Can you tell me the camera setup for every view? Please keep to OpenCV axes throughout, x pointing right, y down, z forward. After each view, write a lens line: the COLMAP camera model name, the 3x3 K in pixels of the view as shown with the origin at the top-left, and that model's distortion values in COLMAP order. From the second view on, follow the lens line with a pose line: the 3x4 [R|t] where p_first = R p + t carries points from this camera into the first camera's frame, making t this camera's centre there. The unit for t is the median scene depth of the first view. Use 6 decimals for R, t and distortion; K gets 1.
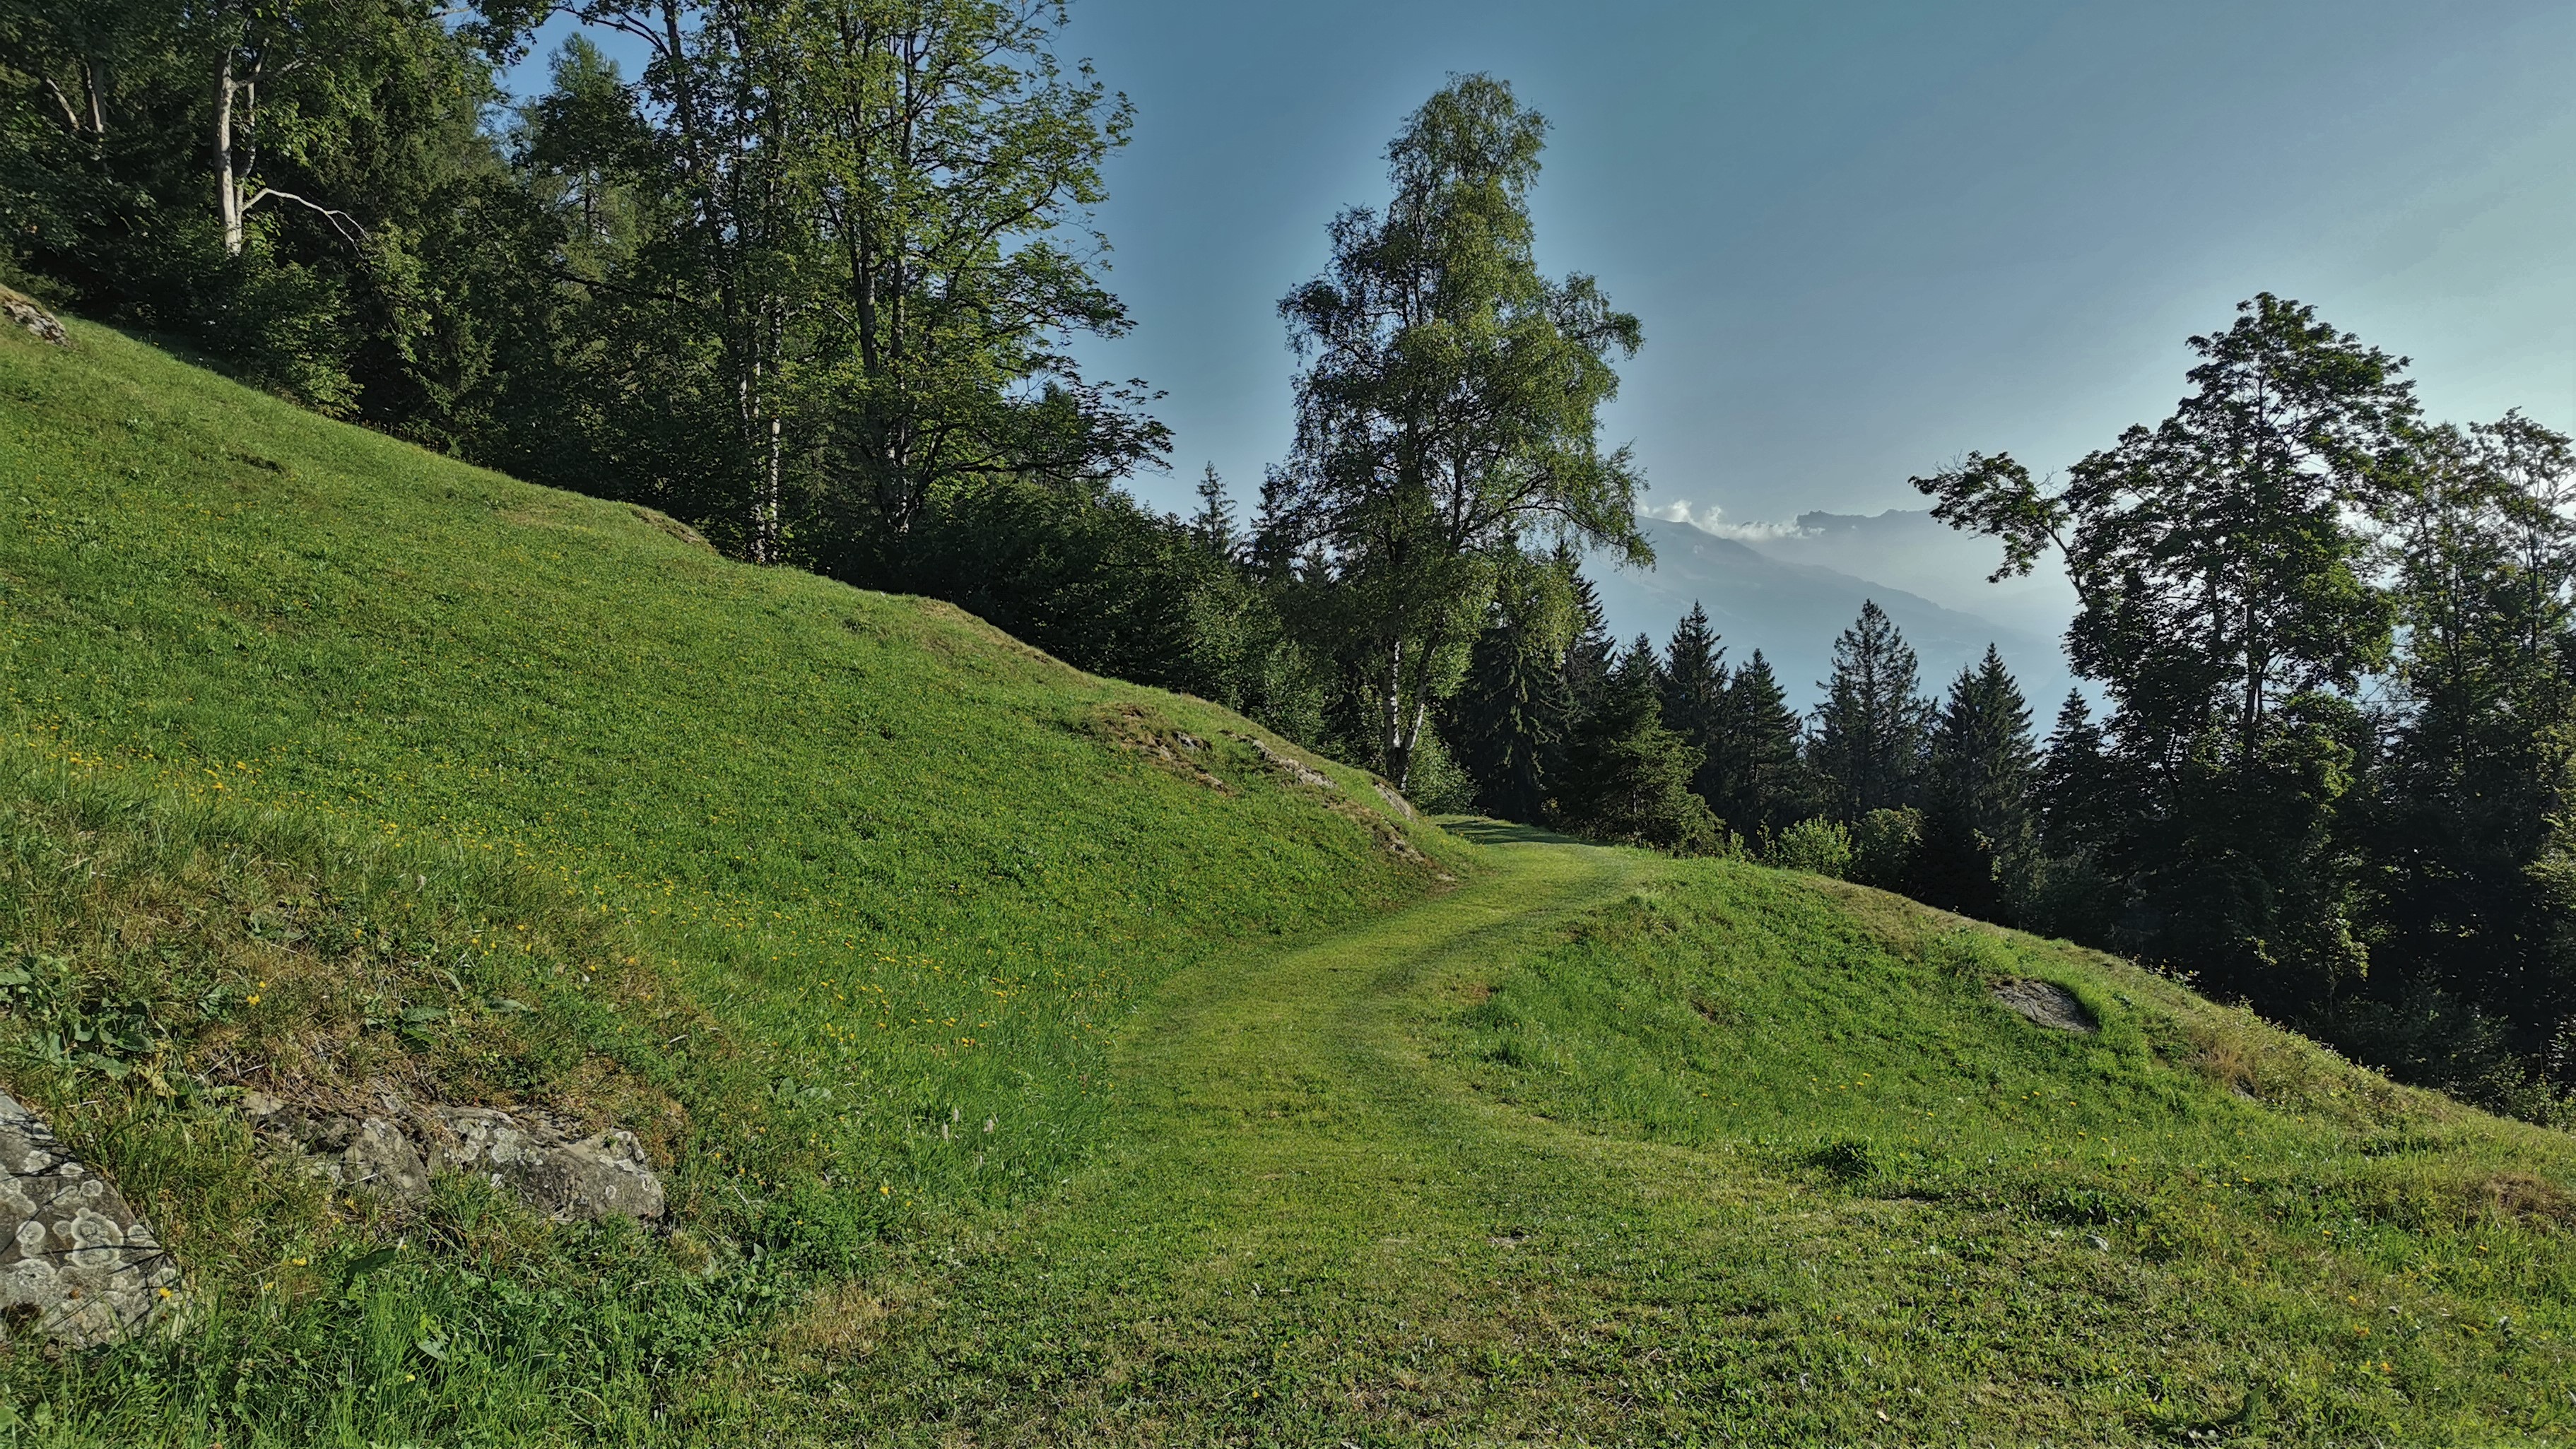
lens RADIAL K [[2034.2, 0, 1289.1], [0, 2034.2, 725.3], [0, 0, 1]] dist [0.001101, -0.003166]
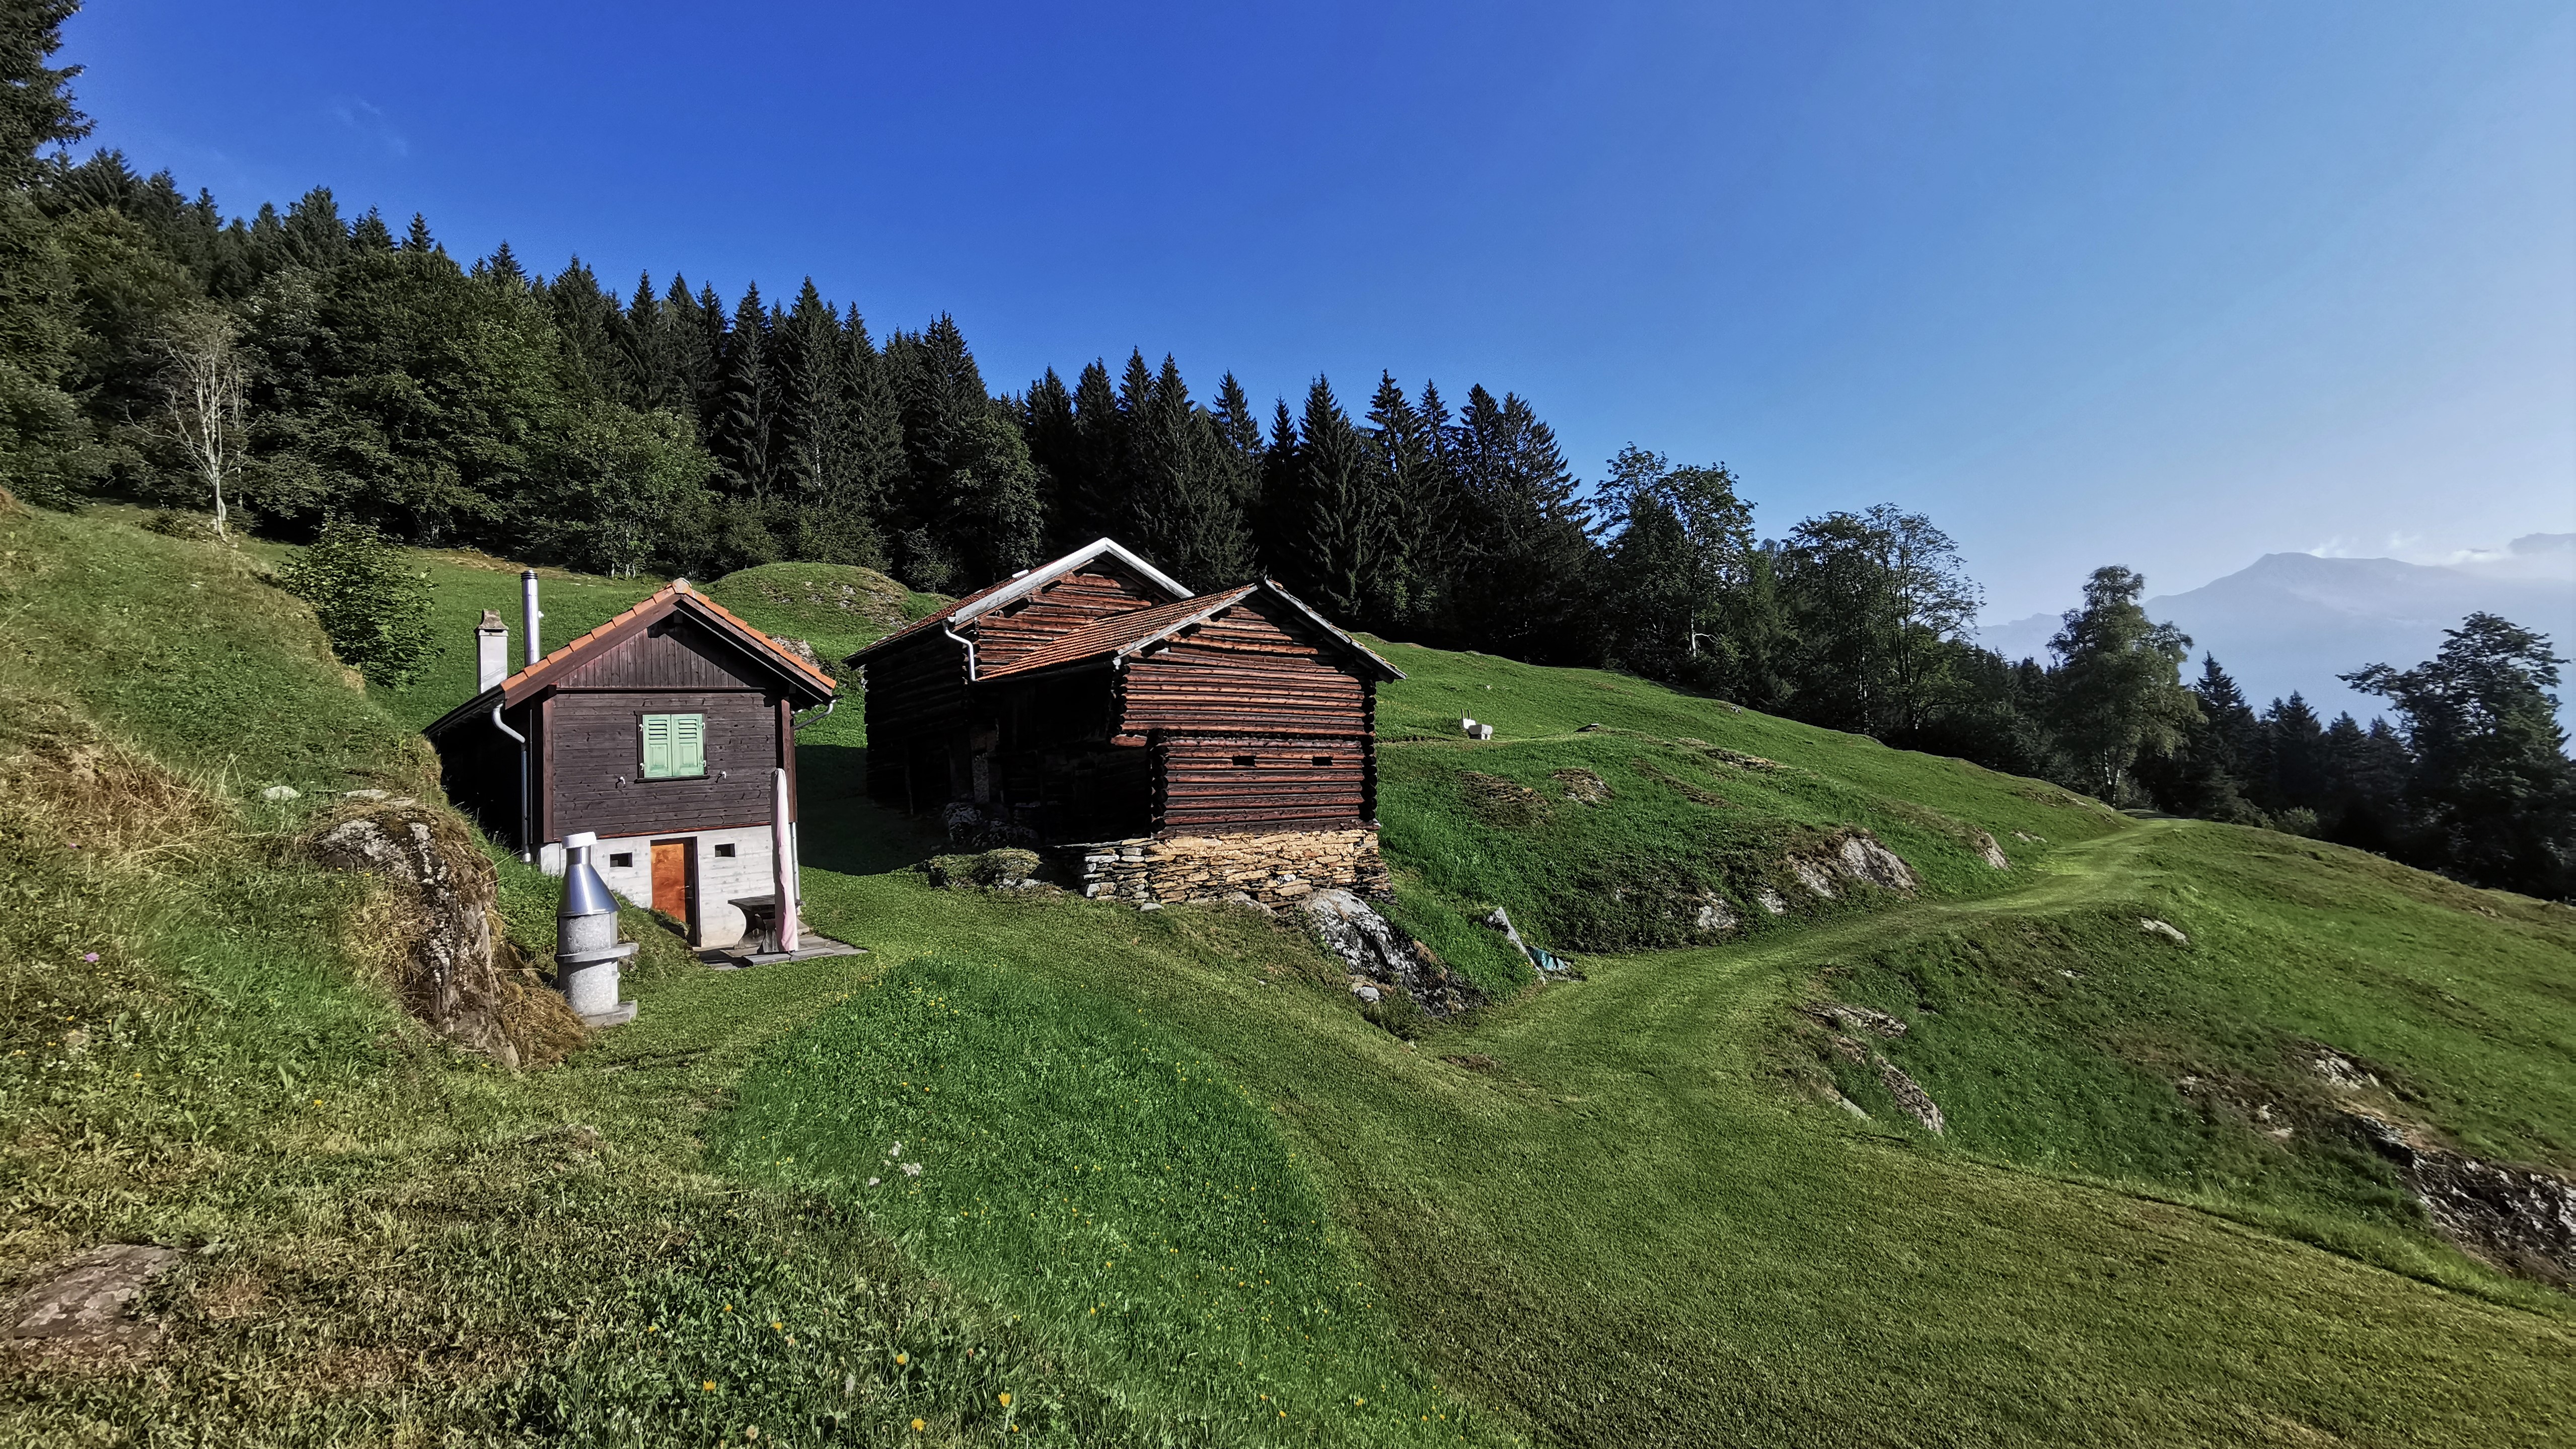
lens RADIAL K [[1154.0, 0, 1279.0], [0, 1154.0, 645.3], [0, 0, 1]] dist [0.002693, 0.000664]
pose [[0.837985, -0.096678, -0.537061, -0.037317], [0.046186, 0.993215, -0.106726, -0.069488], [0.543735, 0.064630, 0.836764, -1.101611]]
